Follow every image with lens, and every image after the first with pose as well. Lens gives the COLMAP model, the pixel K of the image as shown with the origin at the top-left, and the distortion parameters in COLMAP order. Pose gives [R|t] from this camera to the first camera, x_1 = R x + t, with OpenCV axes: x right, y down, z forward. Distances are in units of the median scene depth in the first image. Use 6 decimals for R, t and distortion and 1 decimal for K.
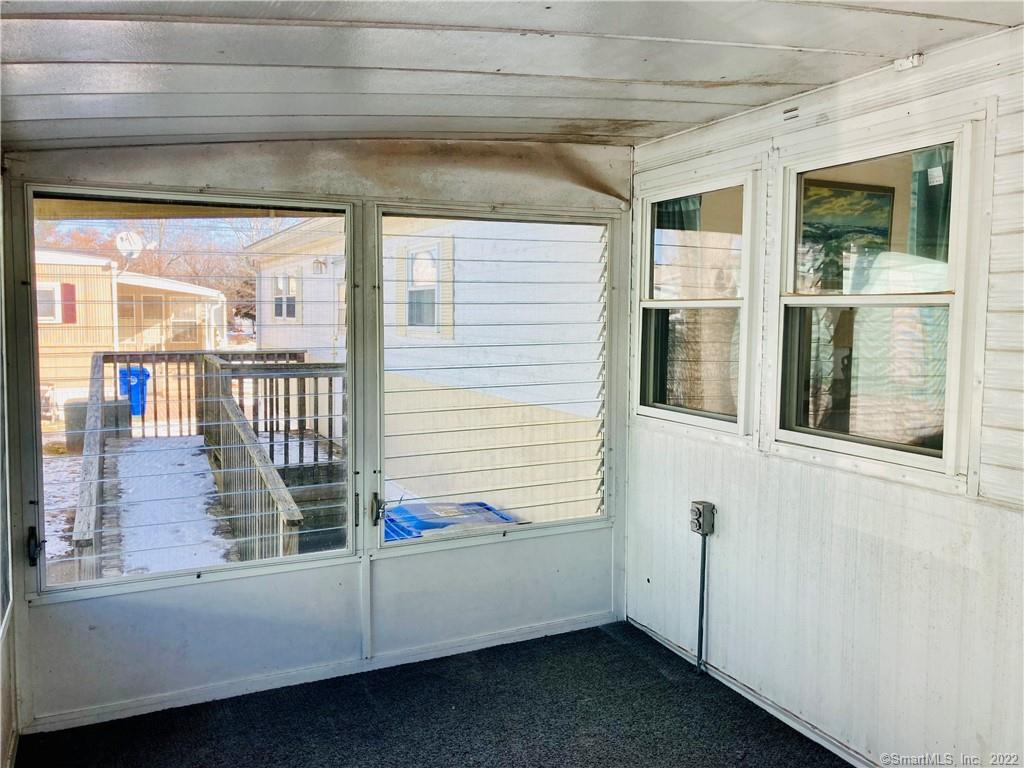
lens RADIAL K [[833.8, 0, 512.5], [0, 833.8, 382.6], [0, 0, 1]] dist [0.035776, -0.037314]
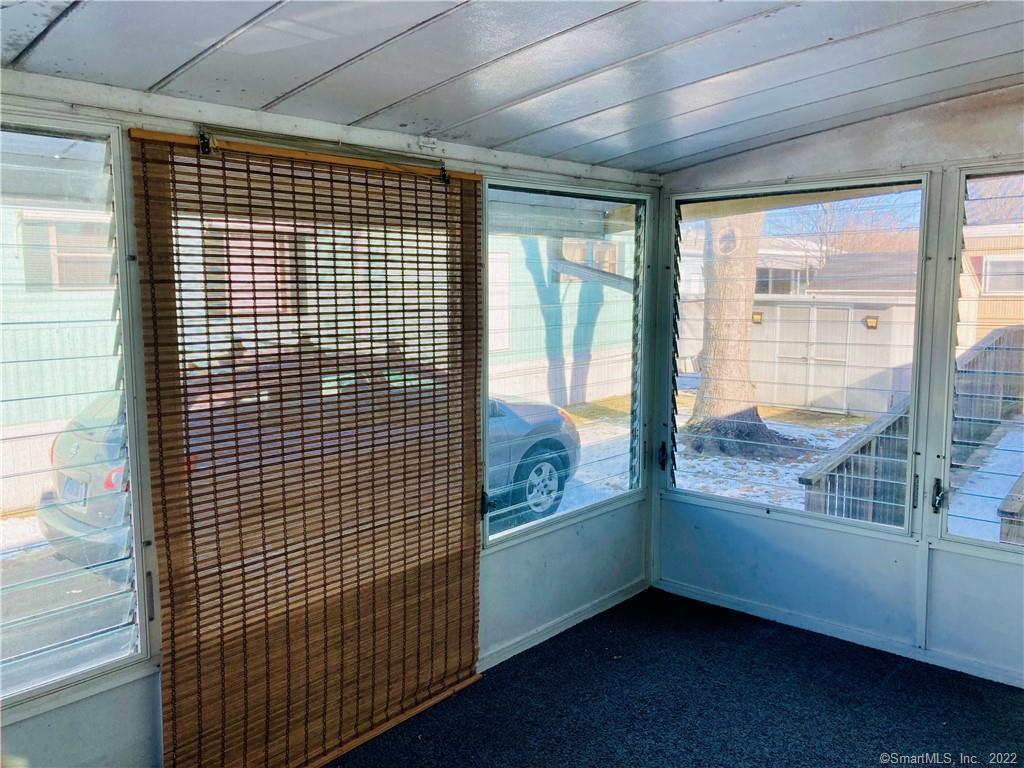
lens RADIAL K [[833.8, 0, 514.1], [0, 833.8, 382.1], [0, 0, 1]] dist [0.035776, -0.037314]
pose [[0.391231, 0.100718, -0.914764, 0.523949], [-0.069258, 0.994397, 0.079865, -0.019050], [0.917683, 0.032109, 0.396015, 0.192561]]
